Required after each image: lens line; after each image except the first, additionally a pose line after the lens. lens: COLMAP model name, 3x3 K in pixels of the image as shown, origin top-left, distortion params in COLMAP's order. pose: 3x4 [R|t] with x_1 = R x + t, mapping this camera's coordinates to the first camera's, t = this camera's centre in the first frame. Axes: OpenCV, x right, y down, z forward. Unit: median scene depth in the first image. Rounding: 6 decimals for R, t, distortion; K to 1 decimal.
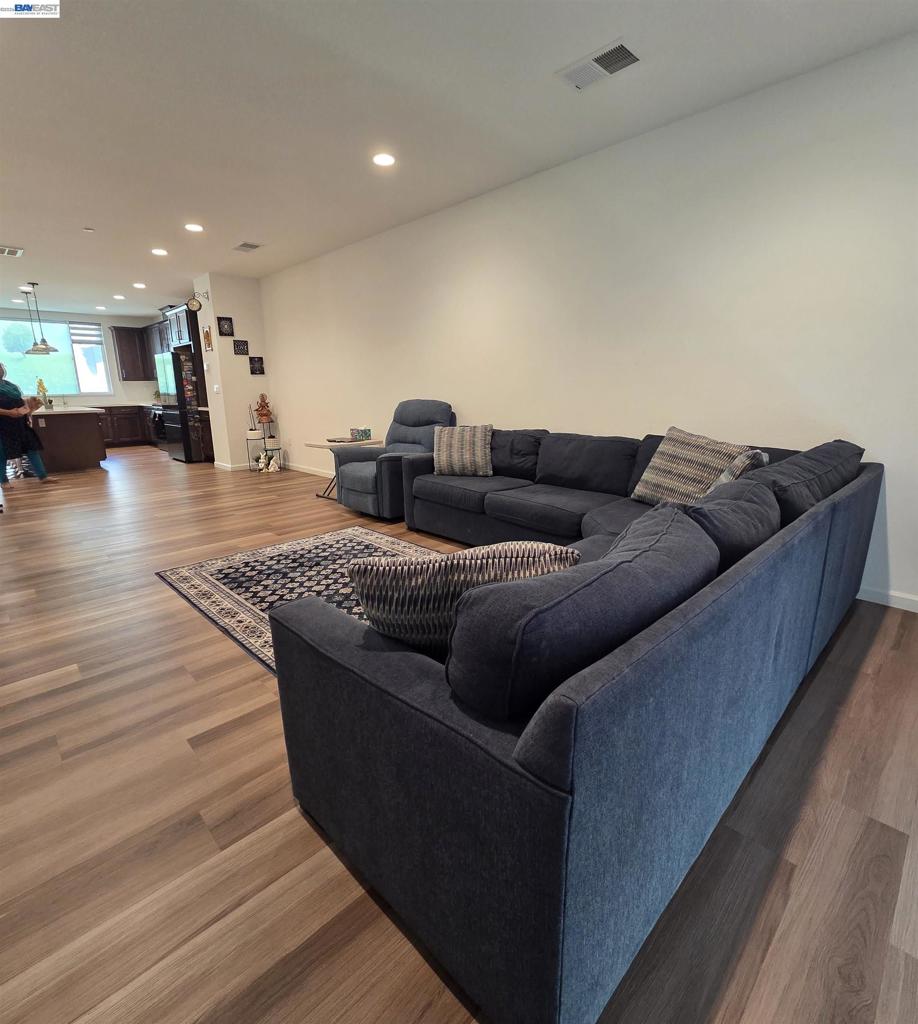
lens RADIAL K [[503.9, 0, 453.6], [0, 503.9, 509.9], [0, 0, 1]] dist [0.005365, -0.003086]
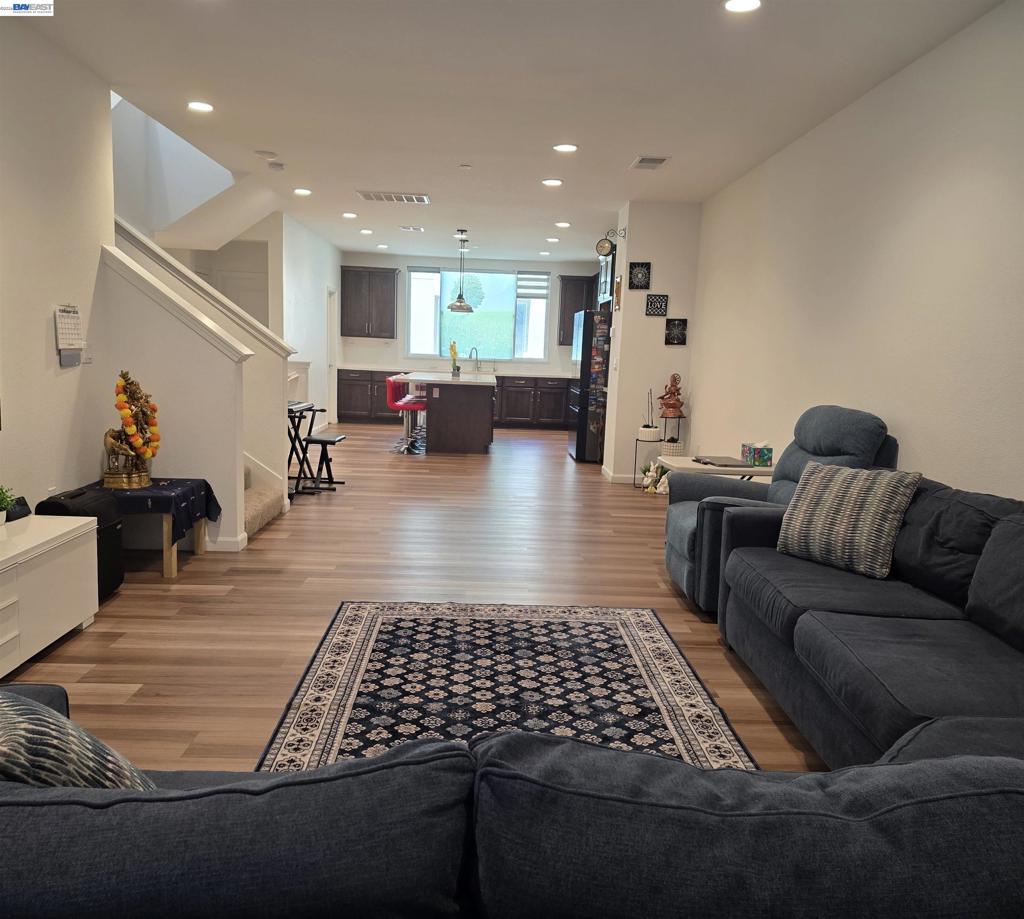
lens RADIAL K [[800.1, 0, 504.7], [0, 800.1, 461.0], [0, 0, 1]] dist [0.104907, -0.007290]
pose [[0.735028, 0.132118, -0.665040, 0.310719], [-0.203142, 0.978687, -0.030093, -0.080426], [0.646890, 0.157217, 0.746201, 0.176012]]
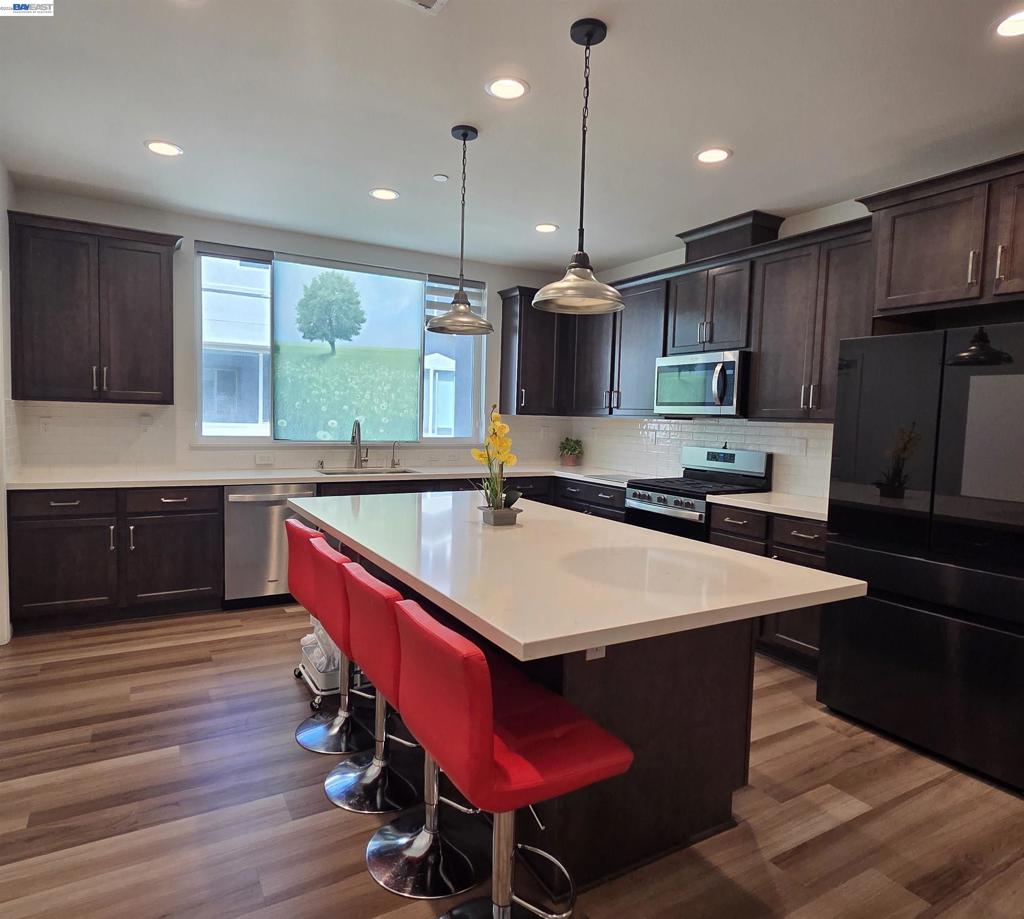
lens RADIAL K [[637.3, 0, 510.3], [0, 637.3, 459.0], [0, 0, 1]] dist [0.001579, 0.003381]
pose [[0.970442, 0.053477, -0.235337, -1.426141], [-0.092900, 0.982774, -0.159763, -0.360031], [0.222739, 0.176904, 0.958693, 1.342668]]
